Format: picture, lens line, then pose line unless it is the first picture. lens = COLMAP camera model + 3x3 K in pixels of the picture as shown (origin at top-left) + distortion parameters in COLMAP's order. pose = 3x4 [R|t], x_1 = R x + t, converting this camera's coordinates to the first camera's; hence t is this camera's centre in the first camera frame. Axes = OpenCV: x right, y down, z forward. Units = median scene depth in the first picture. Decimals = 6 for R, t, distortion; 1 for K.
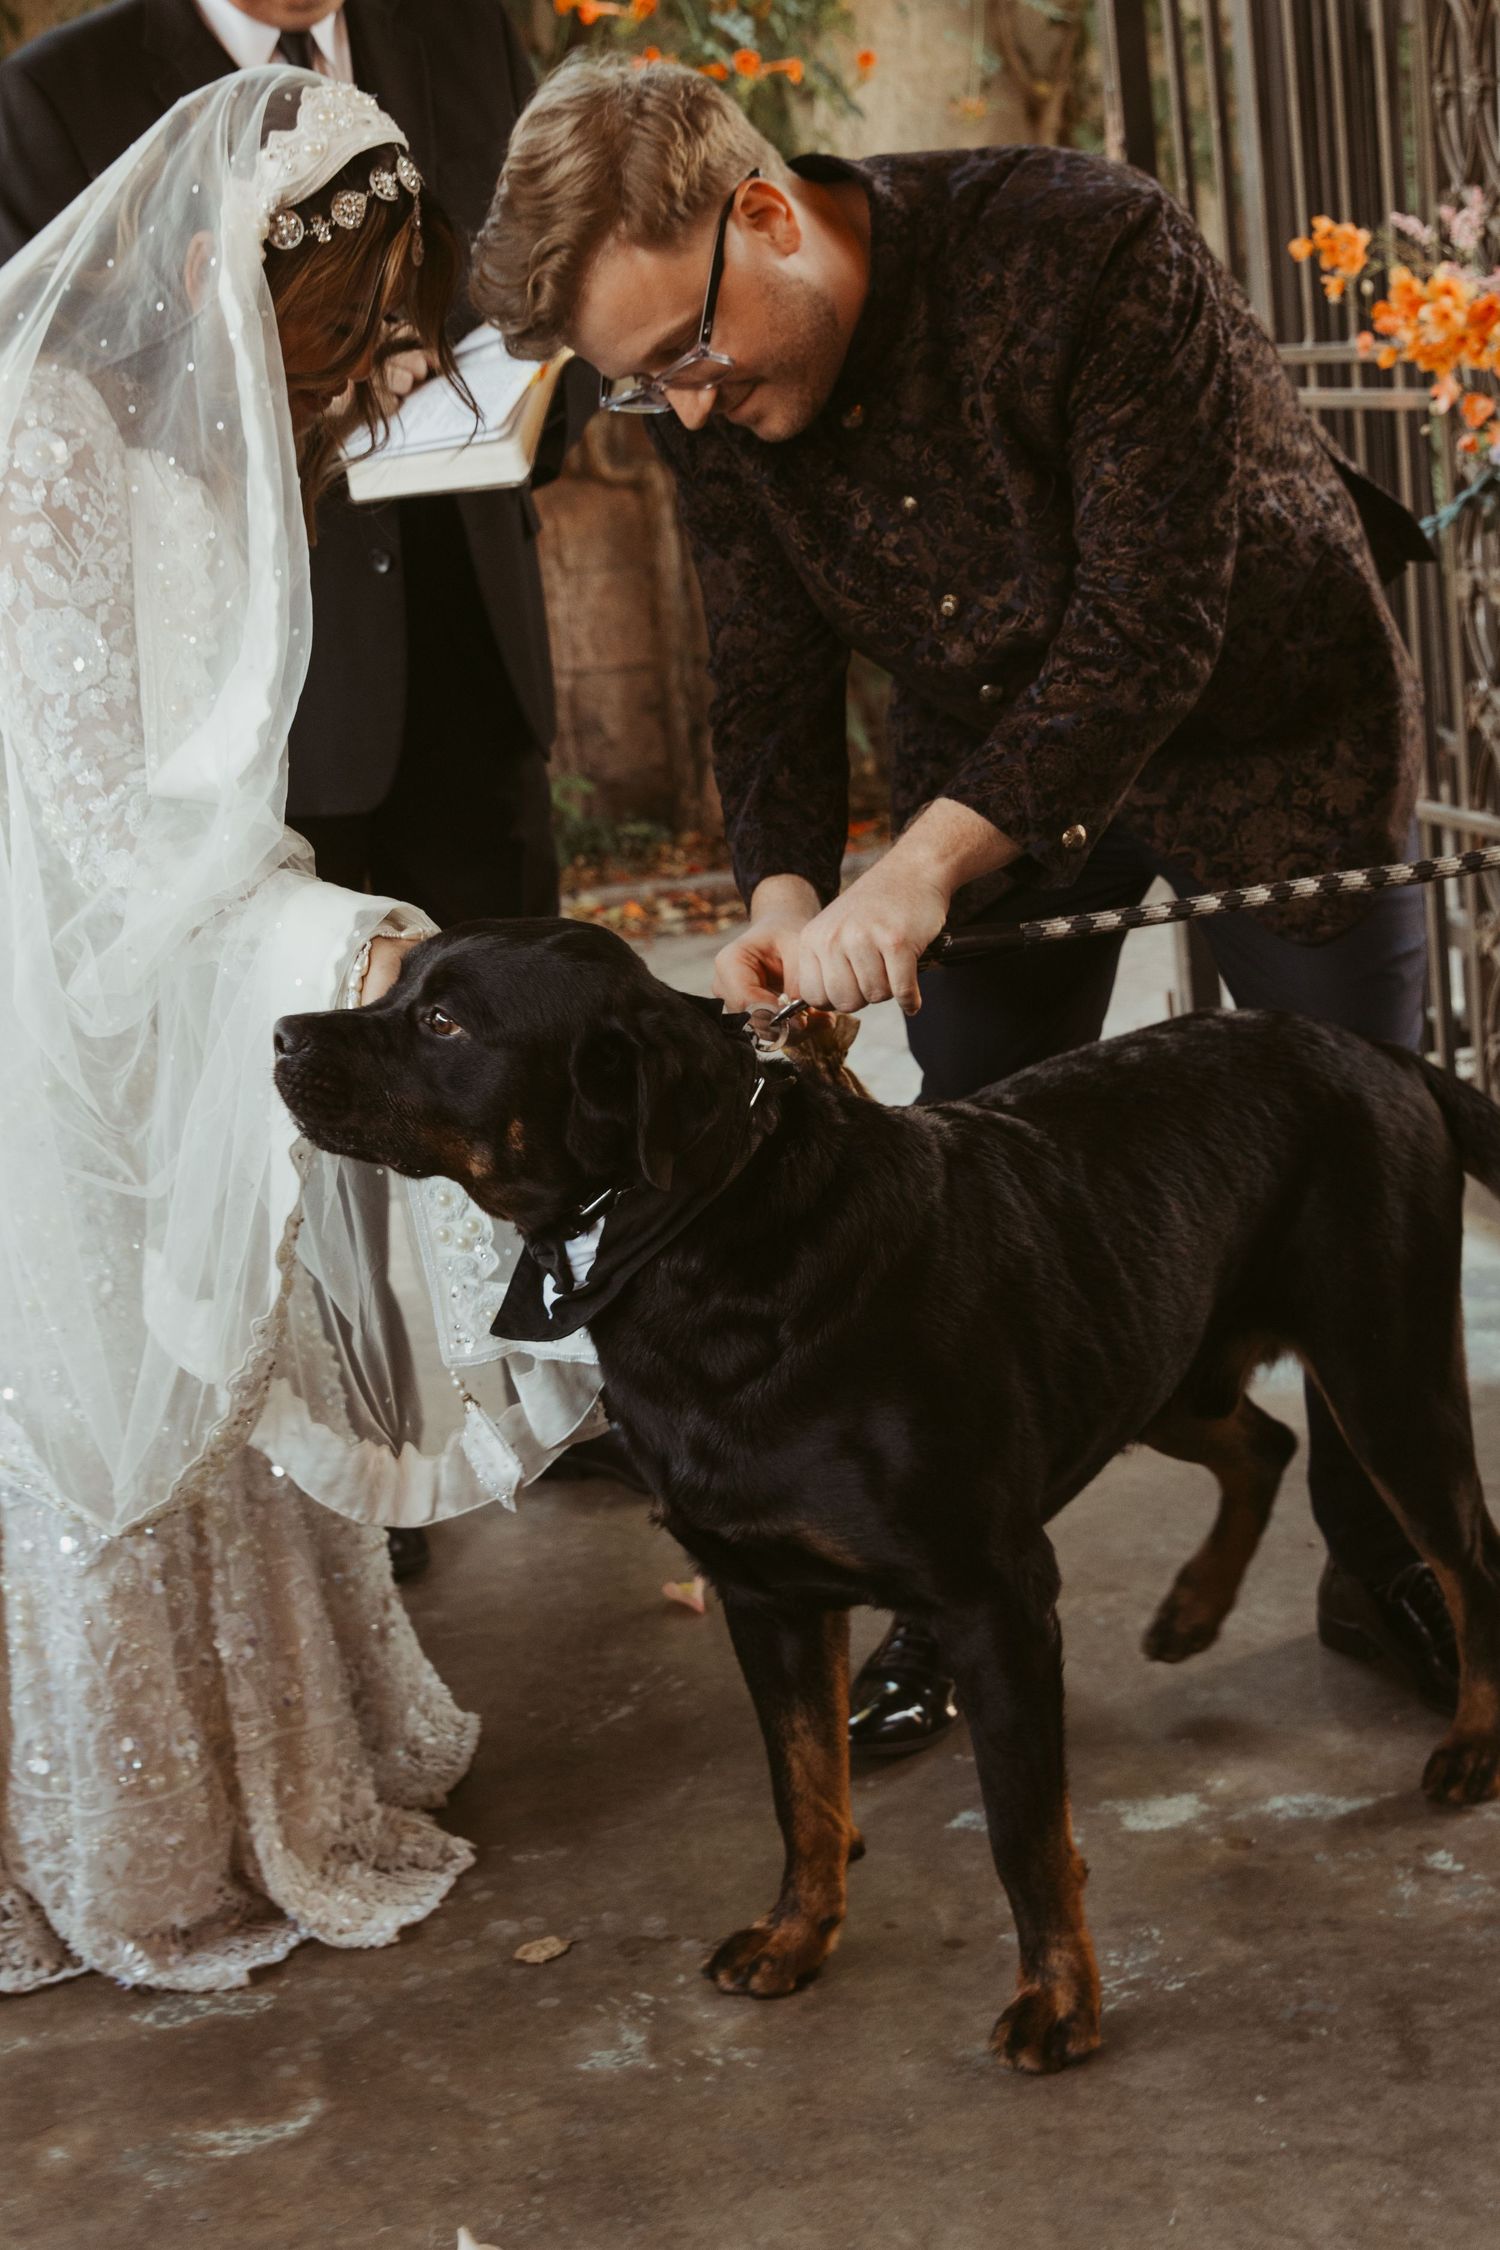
lens RADIAL K [[3713.5, 0, 750.0], [0, 3713.5, 1125.0], [0, 0, 1]] dist [-0.168954, -0.018003]
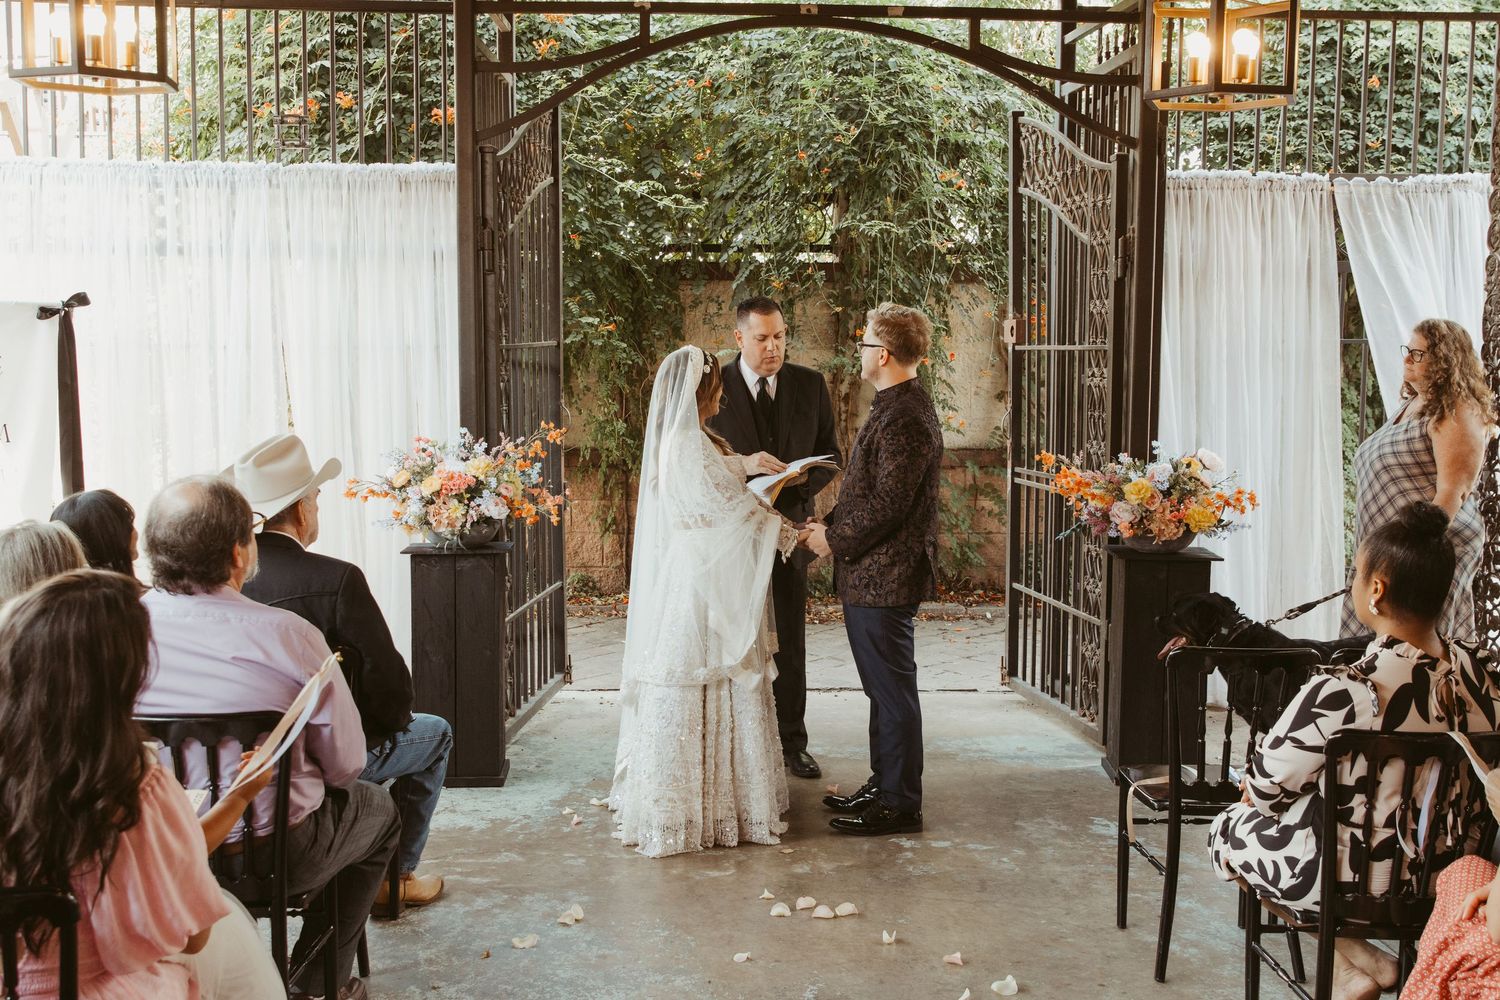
lens RADIAL K [[1629.1, 0, 741.8], [0, 1629.1, 494.4], [0, 0, 1]] dist [0.011806, 0.011208]
pose [[0.987630, 0.110034, -0.111711, 0.041904], [-0.123745, 0.984498, -0.124305, 0.044600], [0.096302, 0.136591, 0.985936, -0.685255]]
